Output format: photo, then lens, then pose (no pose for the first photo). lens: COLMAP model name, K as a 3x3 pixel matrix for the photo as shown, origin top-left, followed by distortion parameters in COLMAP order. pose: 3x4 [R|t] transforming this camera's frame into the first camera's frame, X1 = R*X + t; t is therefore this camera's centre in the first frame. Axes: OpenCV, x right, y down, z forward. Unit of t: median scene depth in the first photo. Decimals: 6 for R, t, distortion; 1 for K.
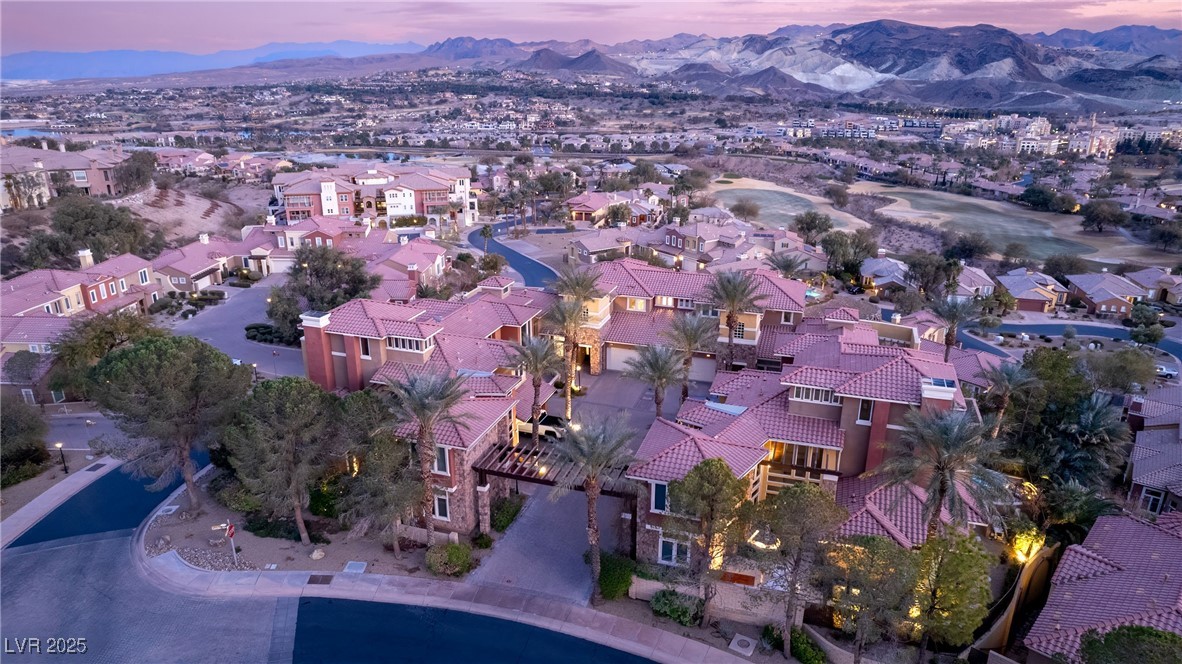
lens RADIAL K [[770.5, 0, 588.4], [0, 770.5, 338.2], [0, 0, 1]] dist [-0.068702, 0.059565]
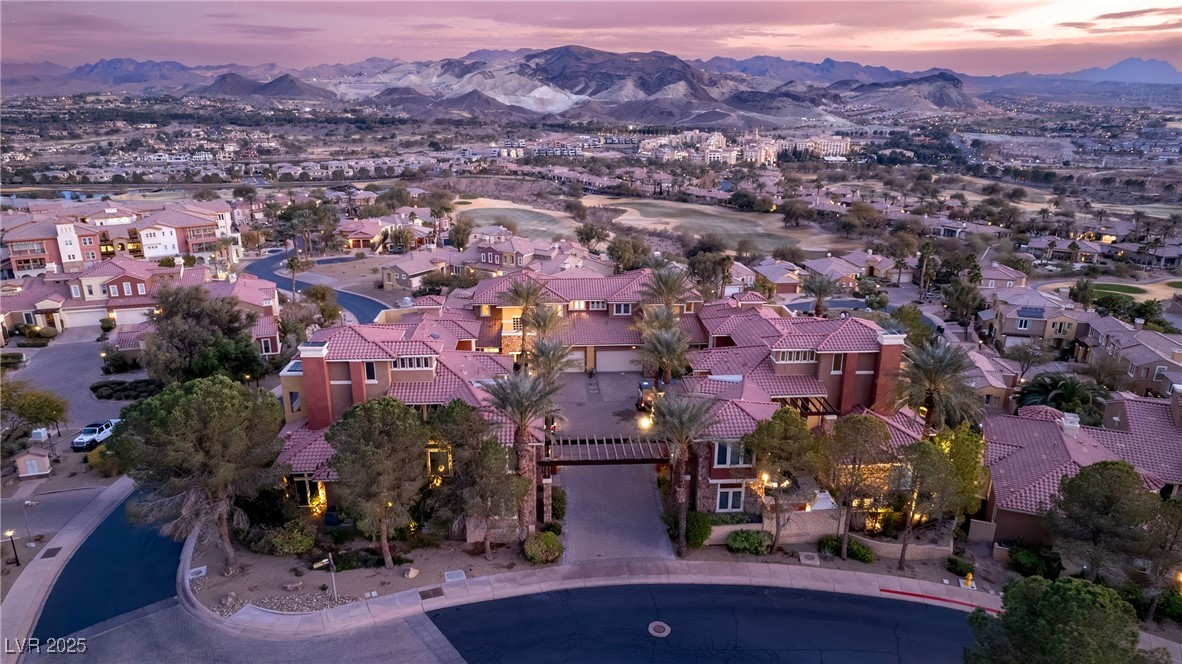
lens RADIAL K [[770.5, 0, 595.6], [0, 770.5, 339.2], [0, 0, 1]] dist [-0.068702, 0.059565]
pose [[0.926792, -0.113254, 0.358092, -0.091624], [0.122821, 0.992421, -0.004003, 0.002483], [-0.354924, 0.047691, 0.933678, -0.008019]]
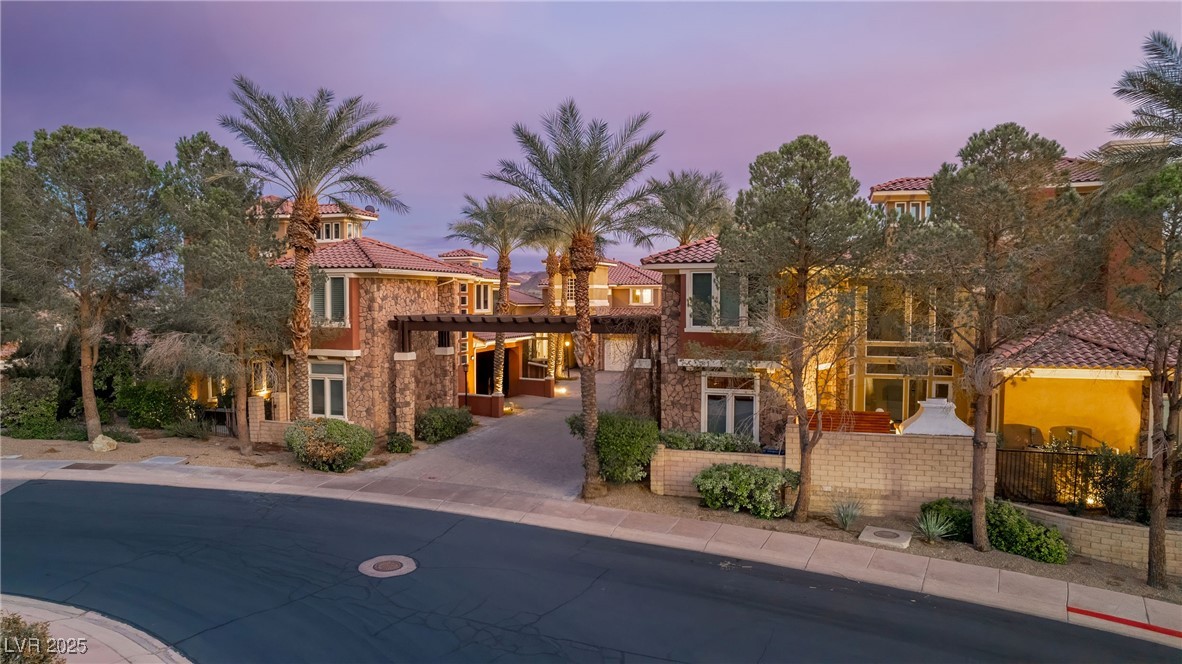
lens RADIAL K [[770.5, 0, 589.8], [0, 770.5, 333.2], [0, 0, 1]] dist [-0.068702, 0.059565]
pose [[0.999979, -0.000795, 0.006401, 0.001209], [0.002635, 0.956148, -0.292872, 0.074416], [-0.005887, 0.292883, 0.956130, 0.086201]]
